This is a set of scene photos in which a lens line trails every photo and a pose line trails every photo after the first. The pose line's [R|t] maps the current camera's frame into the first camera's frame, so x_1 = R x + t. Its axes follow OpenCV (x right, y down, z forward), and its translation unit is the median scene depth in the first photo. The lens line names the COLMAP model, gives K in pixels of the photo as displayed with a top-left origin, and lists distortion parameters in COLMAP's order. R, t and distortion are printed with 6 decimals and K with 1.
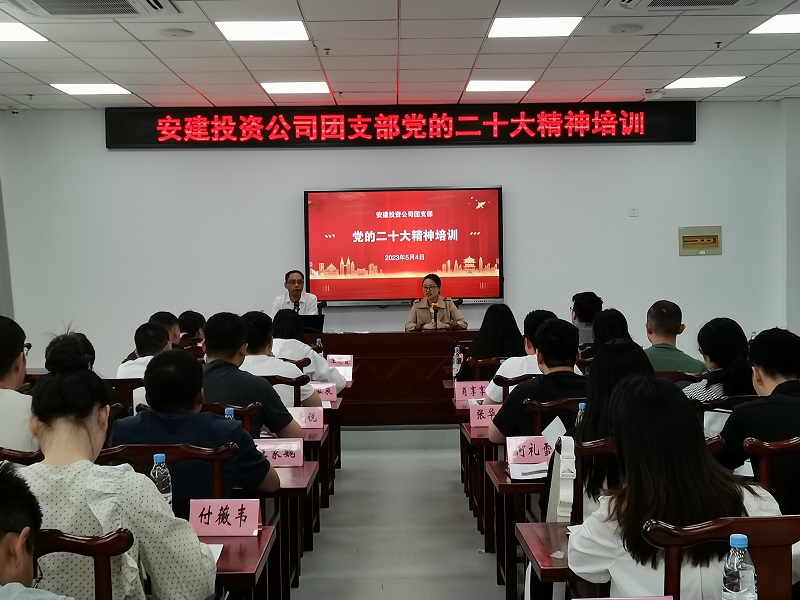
lens RADIAL K [[997.5, 0, 400.0], [0, 997.5, 300.0], [0, 0, 1]] dist [-0.007059, -0.019482]
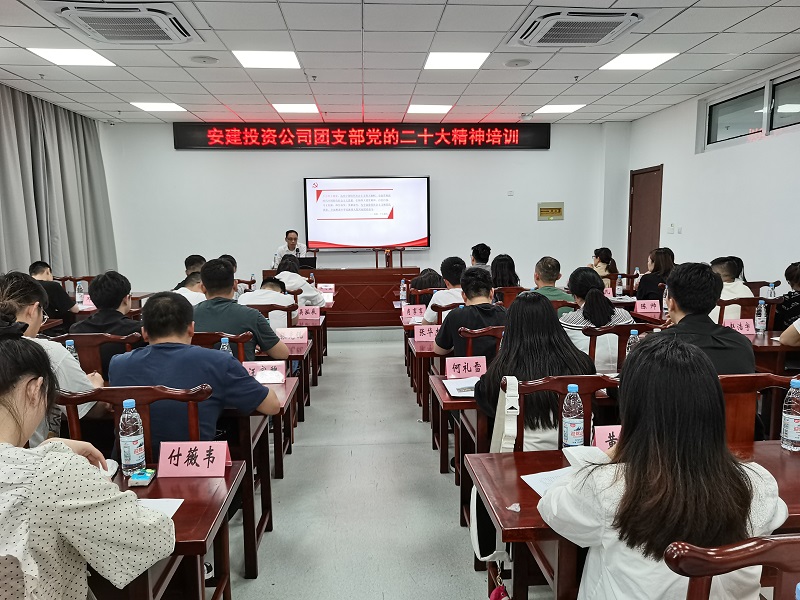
lens RADIAL K [[544.8, 0, 400.0], [0, 544.8, 300.0], [0, 0, 1]] dist [-0.023520, -0.001735]
pose [[0.998189, -0.004648, 0.059978, 0.002960], [-0.001195, 0.995281, 0.097022, -0.001795], [-0.060146, -0.096918, 0.993473, 0.142237]]
